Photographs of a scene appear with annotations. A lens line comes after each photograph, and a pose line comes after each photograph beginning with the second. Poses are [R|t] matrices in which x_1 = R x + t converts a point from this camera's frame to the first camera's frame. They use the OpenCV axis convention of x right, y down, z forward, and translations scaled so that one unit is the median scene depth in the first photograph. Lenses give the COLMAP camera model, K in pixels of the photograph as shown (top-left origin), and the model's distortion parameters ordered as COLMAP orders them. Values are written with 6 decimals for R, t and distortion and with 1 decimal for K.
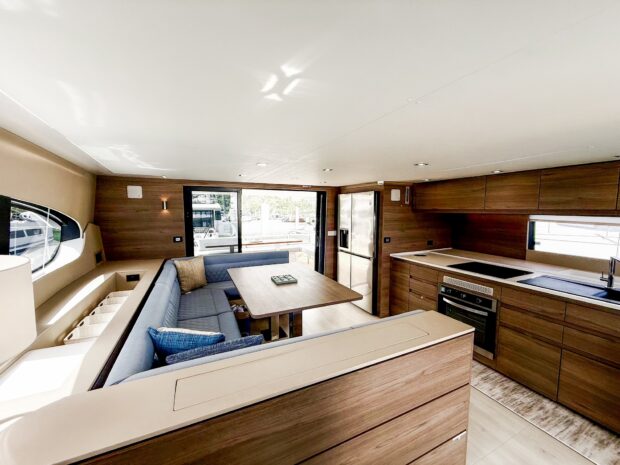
lens RADIAL K [[247.9, 0, 308.1], [0, 247.9, 231.9], [0, 0, 1]] dist [-0.000143, 0.000226]
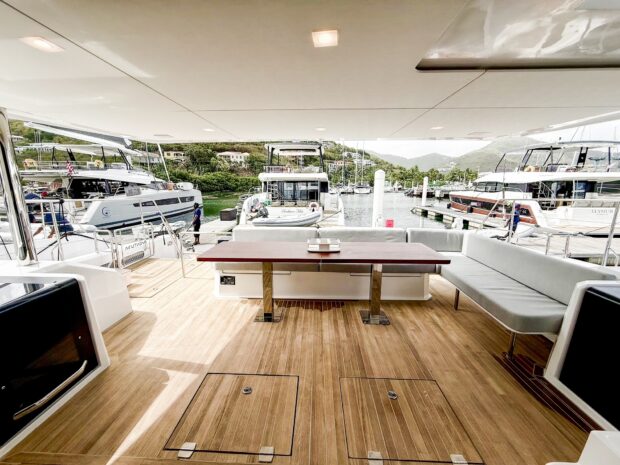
lens RADIAL K [[247.9, 0, 304.2], [0, 247.9, 234.4], [0, 0, 1]] dist [-0.000143, 0.000226]
pose [[0.884299, 0.095706, -0.457007, -0.074265], [-0.040591, 0.990819, 0.128954, -0.068286], [0.465153, -0.095484, 0.880066, 1.142532]]
